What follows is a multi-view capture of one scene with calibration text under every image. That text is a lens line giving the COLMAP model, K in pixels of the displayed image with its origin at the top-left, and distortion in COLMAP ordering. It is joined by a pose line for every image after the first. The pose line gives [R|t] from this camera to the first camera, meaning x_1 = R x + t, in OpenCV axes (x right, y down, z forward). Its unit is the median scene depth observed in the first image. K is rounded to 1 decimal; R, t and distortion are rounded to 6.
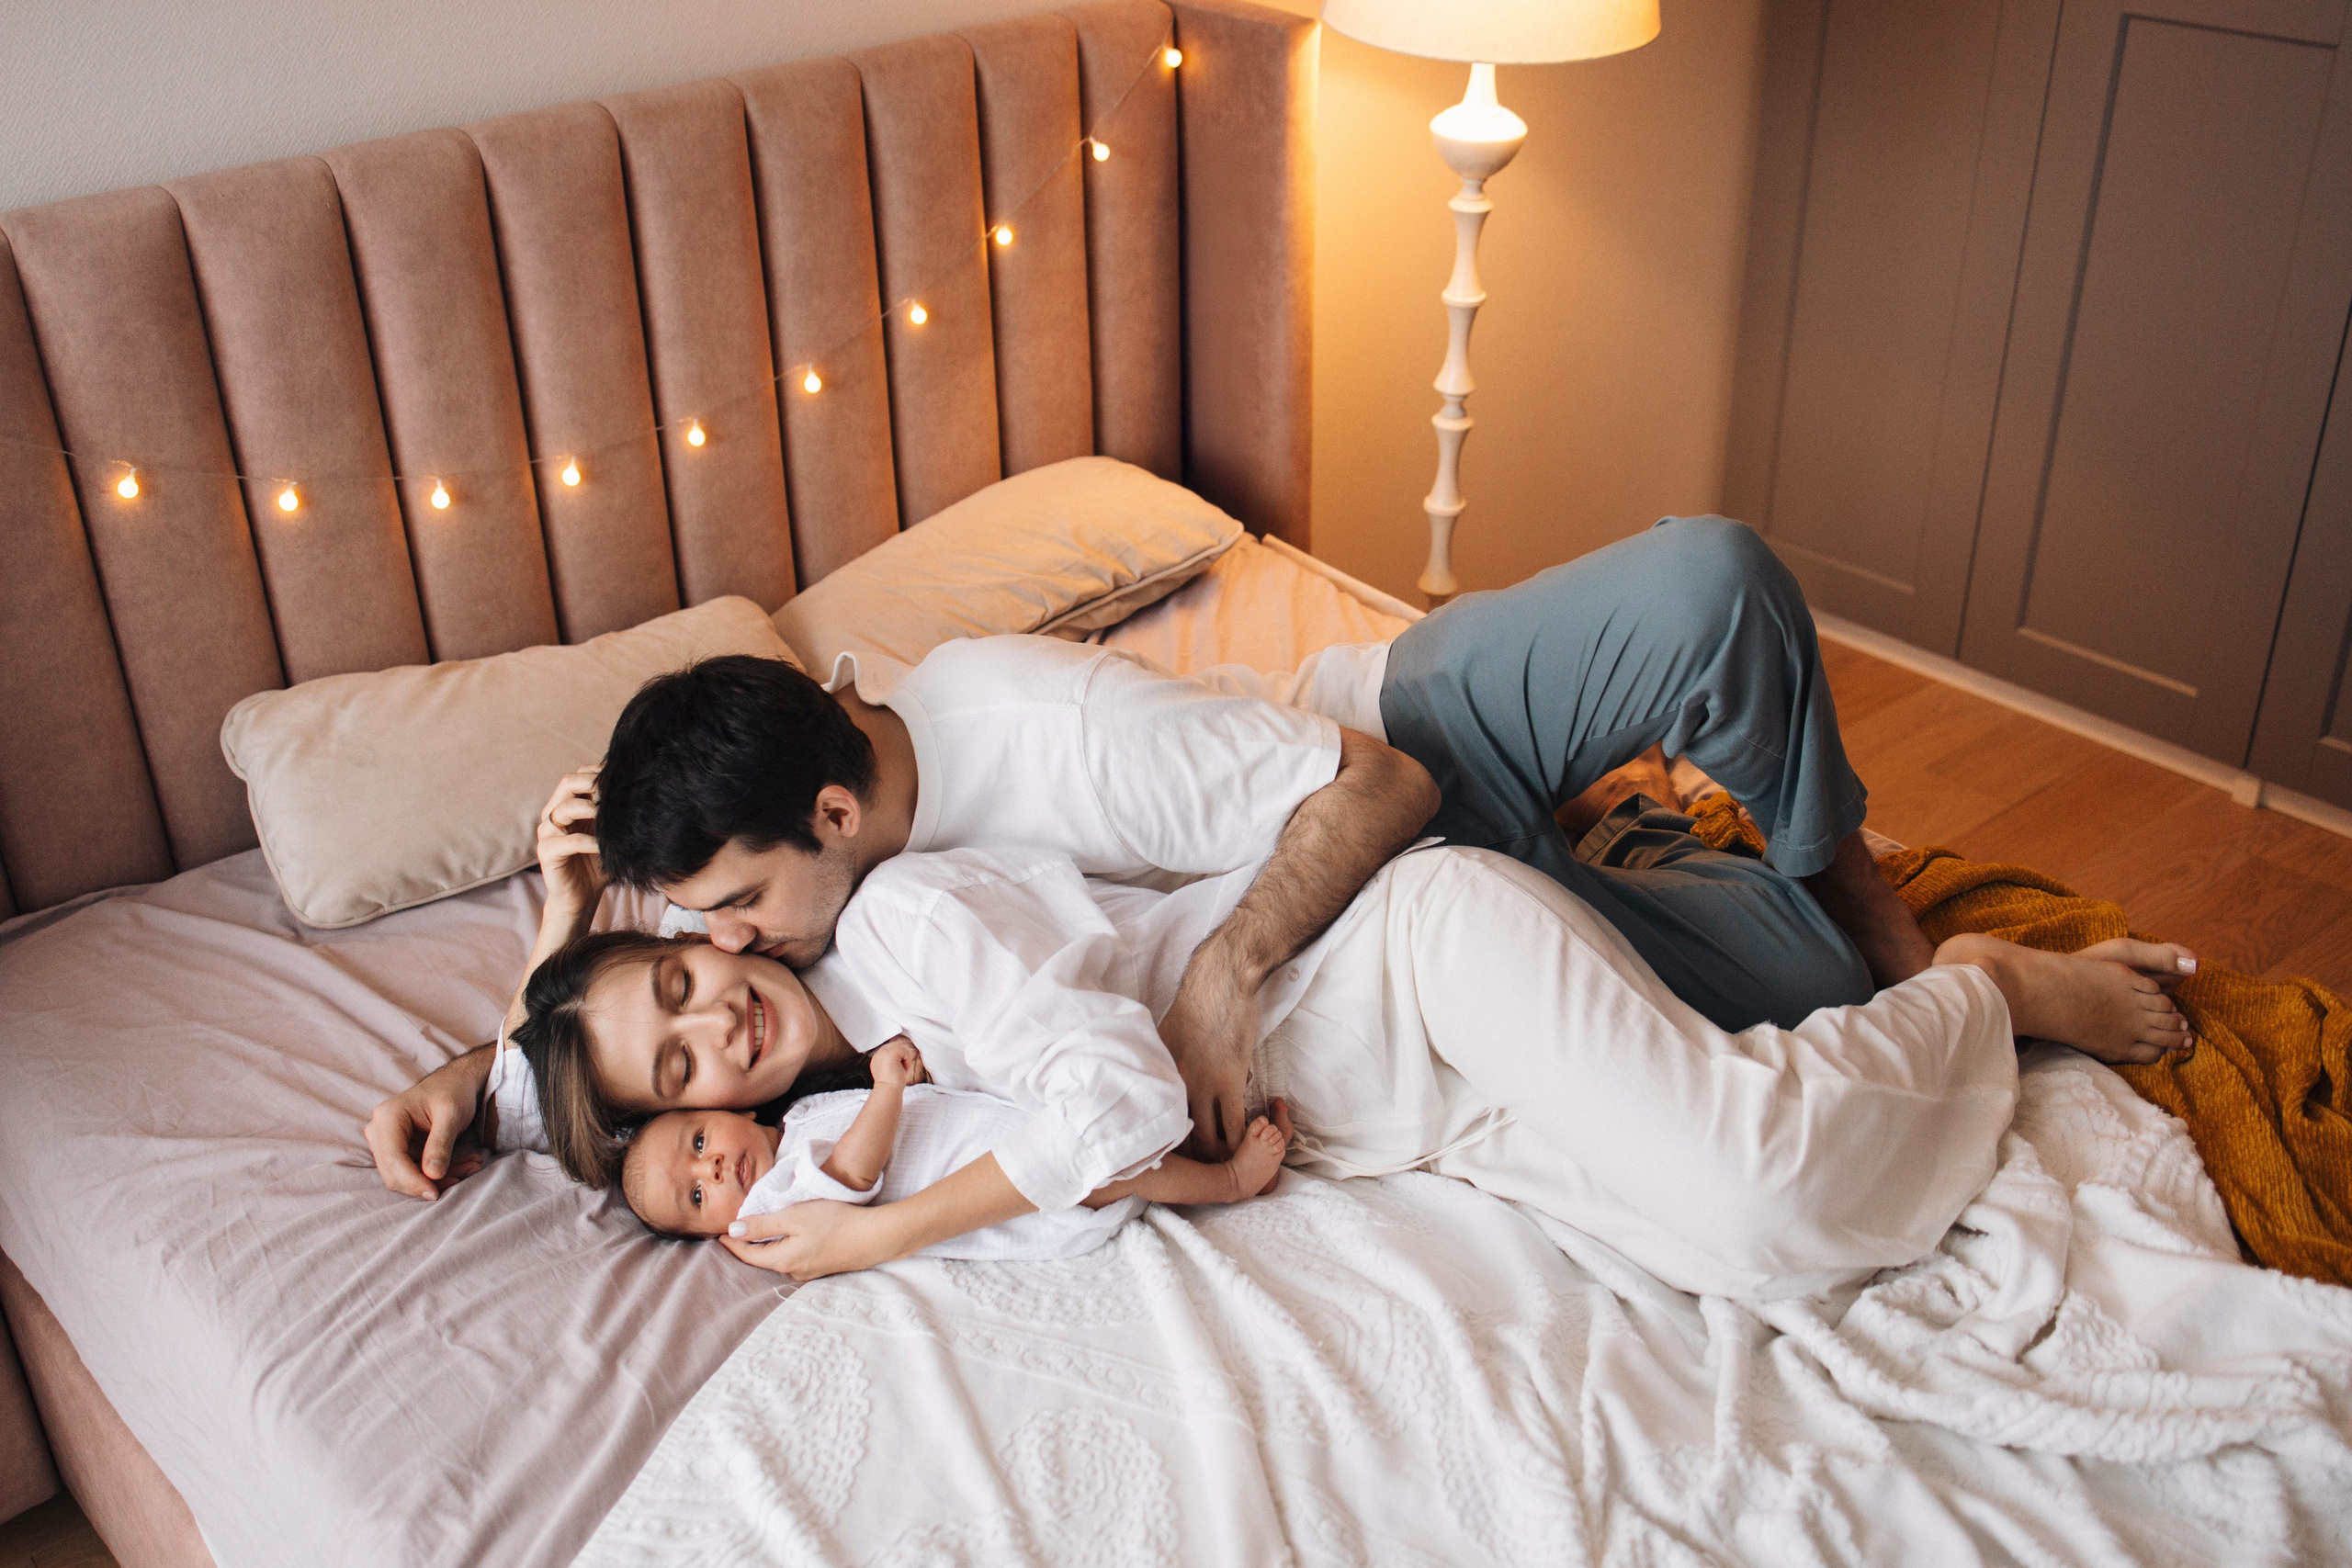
lens RADIAL K [[2301.9, 0, 1161.9], [0, 2301.9, 784.4], [0, 0, 1]] dist [0.005305, 0.000000]
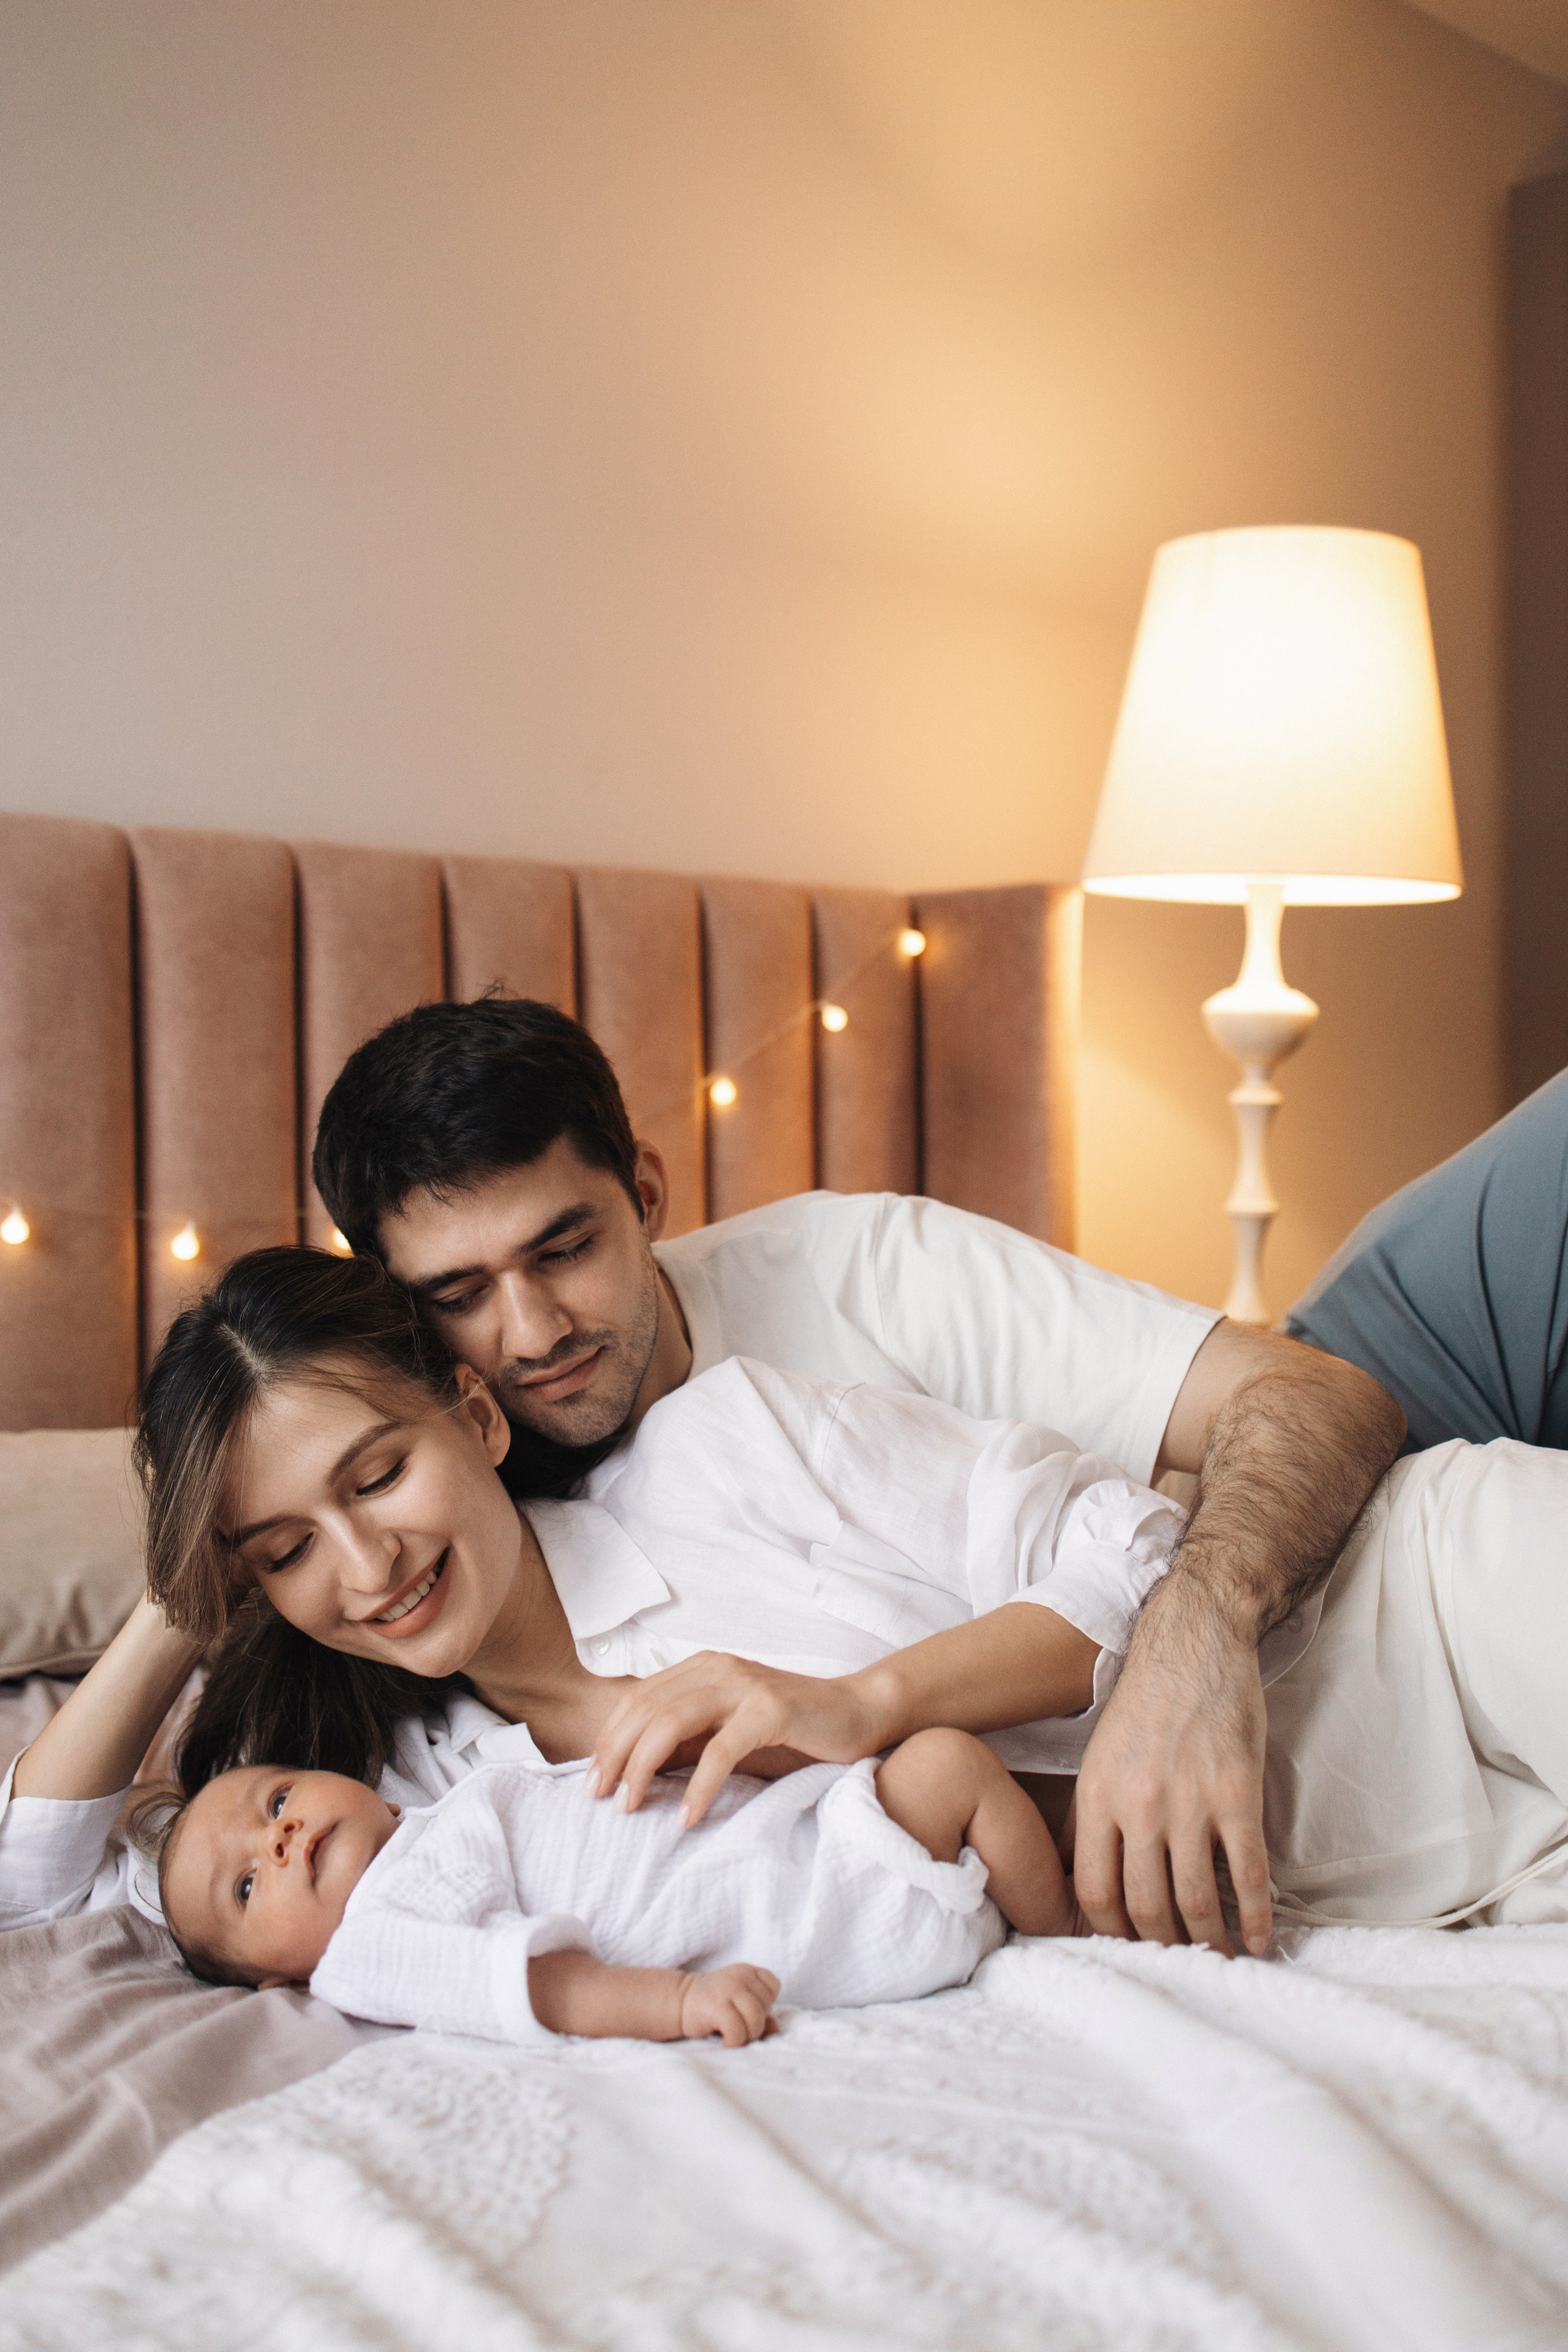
lens RADIAL K [[2302.1, 0, 804.5], [0, 2302.1, 1160.8], [0, 0, 1]] dist [0.005305, 0.000000]
pose [[0.999840, 0.014213, 0.010893, -0.053543], [-0.007584, 0.887126, -0.461465, 0.204164], [-0.016222, 0.461308, 0.887091, 0.284120]]
